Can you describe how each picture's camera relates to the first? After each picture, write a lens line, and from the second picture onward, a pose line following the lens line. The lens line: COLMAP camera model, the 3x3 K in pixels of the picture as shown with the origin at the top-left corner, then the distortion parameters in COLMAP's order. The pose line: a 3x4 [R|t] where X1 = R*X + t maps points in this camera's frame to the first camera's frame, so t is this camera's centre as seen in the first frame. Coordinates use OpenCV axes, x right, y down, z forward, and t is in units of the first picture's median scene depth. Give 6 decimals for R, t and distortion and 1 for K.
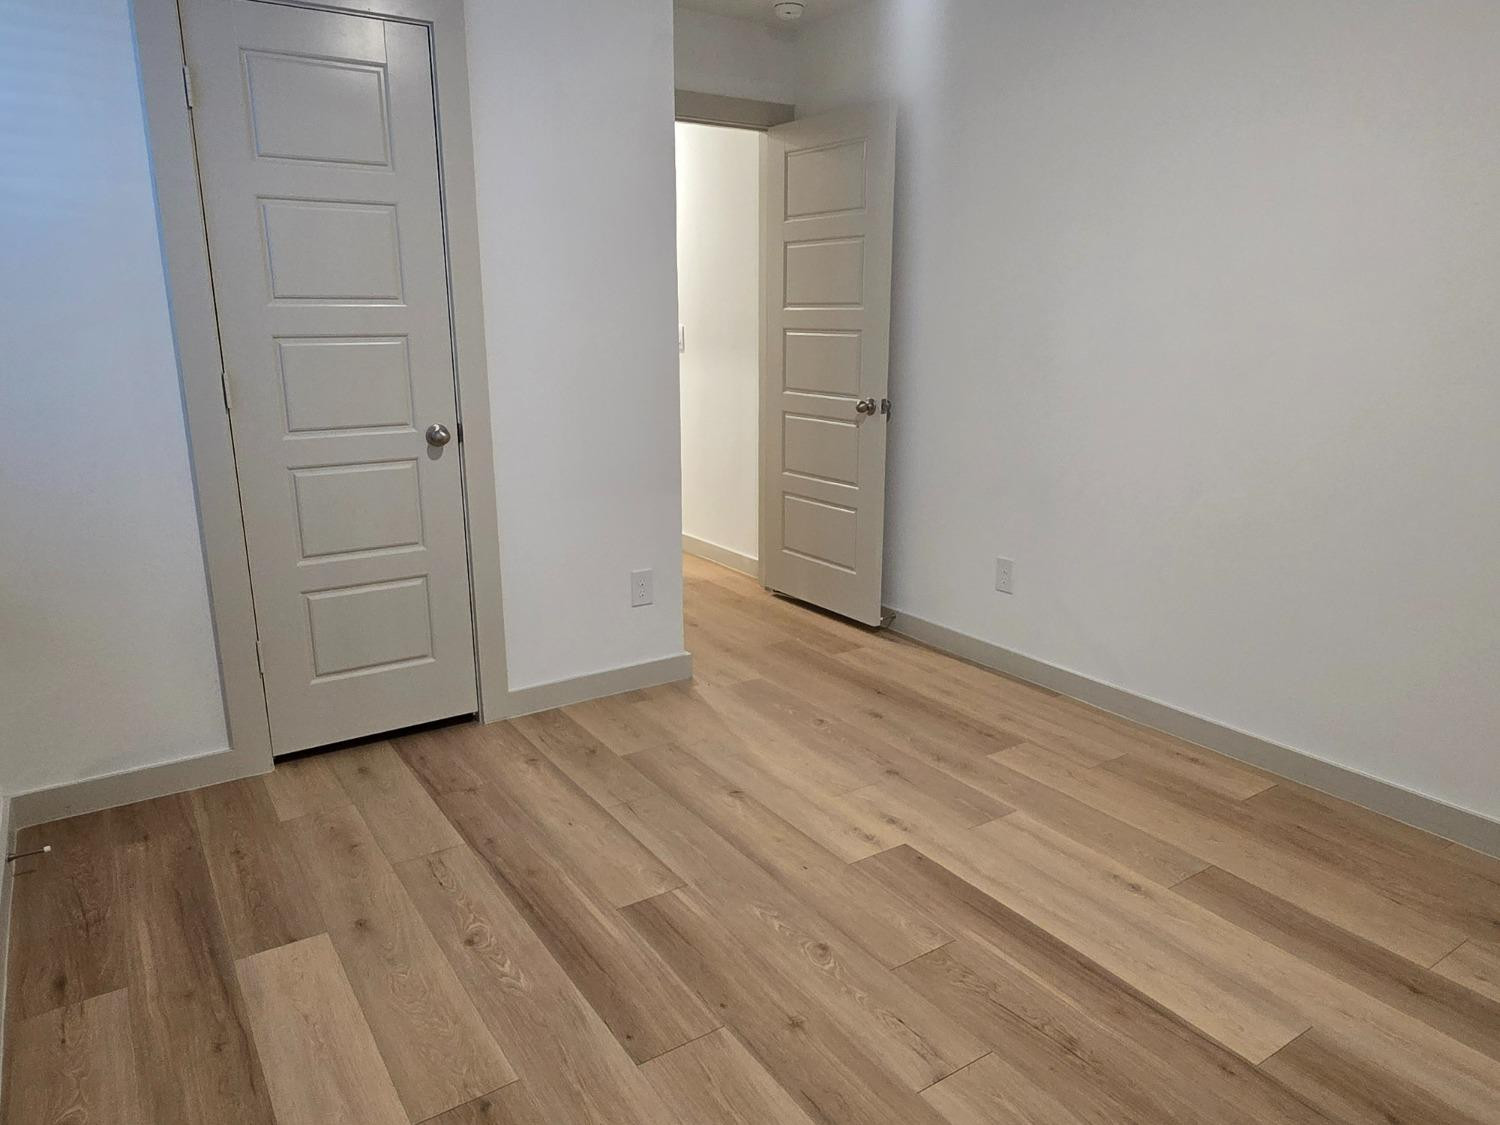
lens RADIAL K [[999.1, 0, 758.7], [0, 999.1, 562.8], [0, 0, 1]] dist [0.072088, -0.071887]
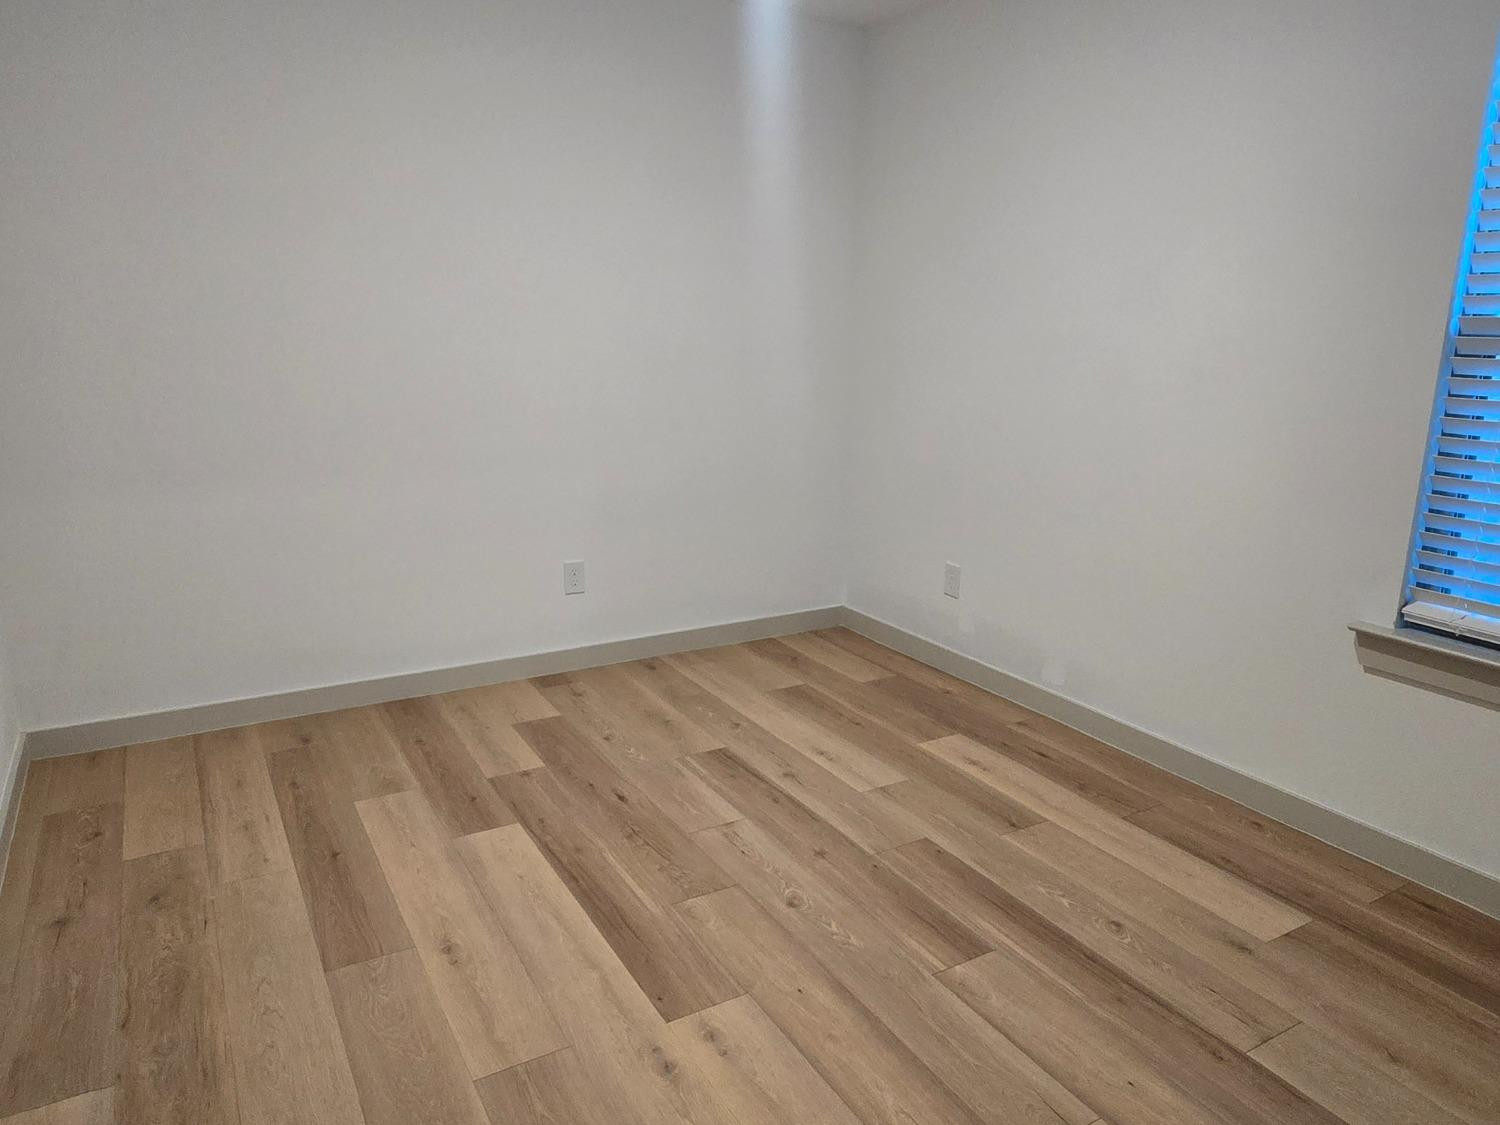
lens RADIAL K [[999.1, 0, 758.7], [0, 999.1, 562.8], [0, 0, 1]] dist [0.072088, -0.071887]
pose [[-0.998124, -0.034608, 0.050496, 0.055547], [-0.007047, 0.884336, 0.466798, -0.459276], [-0.060810, 0.465566, -0.882921, 1.749563]]
